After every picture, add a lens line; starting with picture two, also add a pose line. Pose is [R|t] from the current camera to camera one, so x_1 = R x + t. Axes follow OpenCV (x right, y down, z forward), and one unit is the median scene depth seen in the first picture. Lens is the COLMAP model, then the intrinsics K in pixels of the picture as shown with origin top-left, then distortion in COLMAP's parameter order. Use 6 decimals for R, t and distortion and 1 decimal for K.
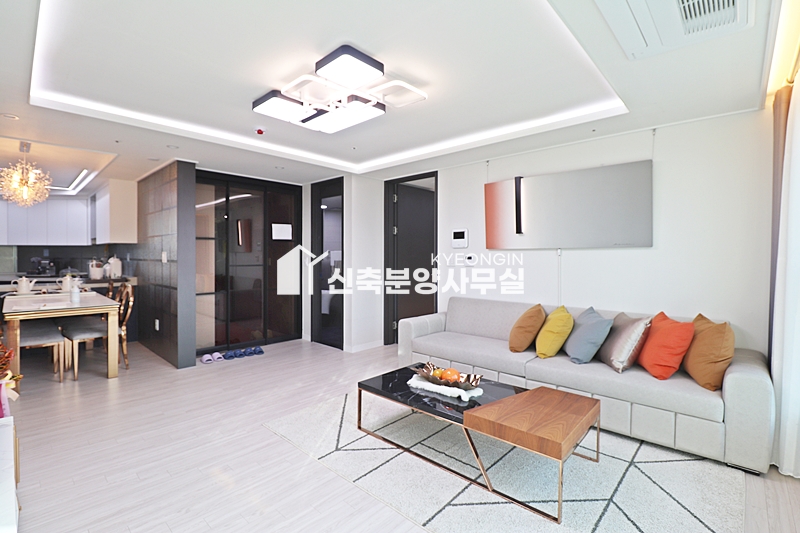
lens RADIAL K [[370.3, 0, 399.2], [0, 370.3, 262.1], [0, 0, 1]] dist [-0.020628, -0.001438]
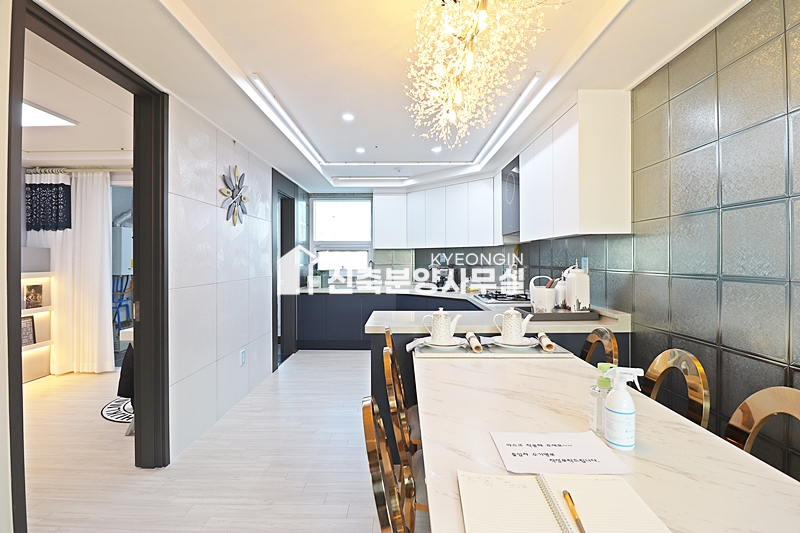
lens RADIAL K [[370.3, 0, 401.0], [0, 370.3, 259.7], [0, 0, 1]] dist [-0.020628, -0.001438]
pose [[0.674257, -0.001904, -0.738494, -0.578585], [-0.006103, 0.999948, -0.008150, -0.015981], [0.738472, 0.010003, 0.674210, 0.512703]]
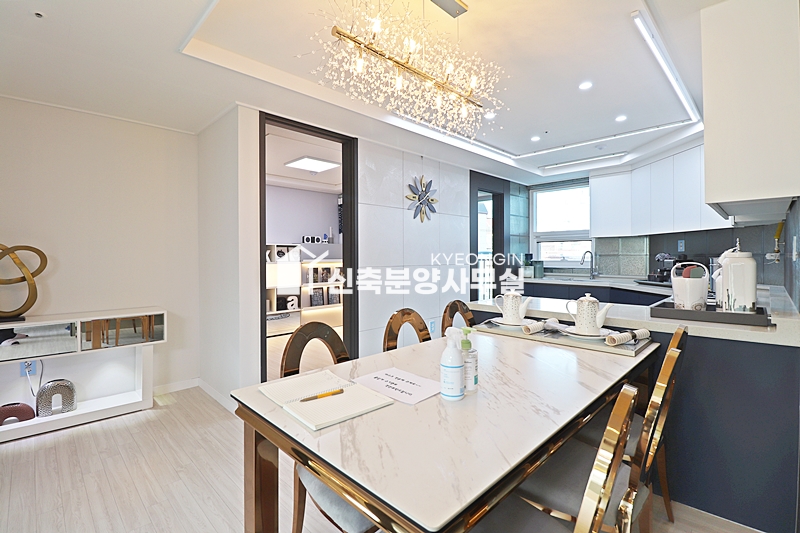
lens RADIAL K [[370.3, 0, 396.8], [0, 370.3, 265.8], [0, 0, 1]] dist [-0.020628, -0.001438]
pose [[-0.055744, 0.024596, -0.998142, -0.427011], [-0.006470, 0.999667, 0.024994, -0.002913], [0.998424, 0.007851, -0.055566, 0.707133]]
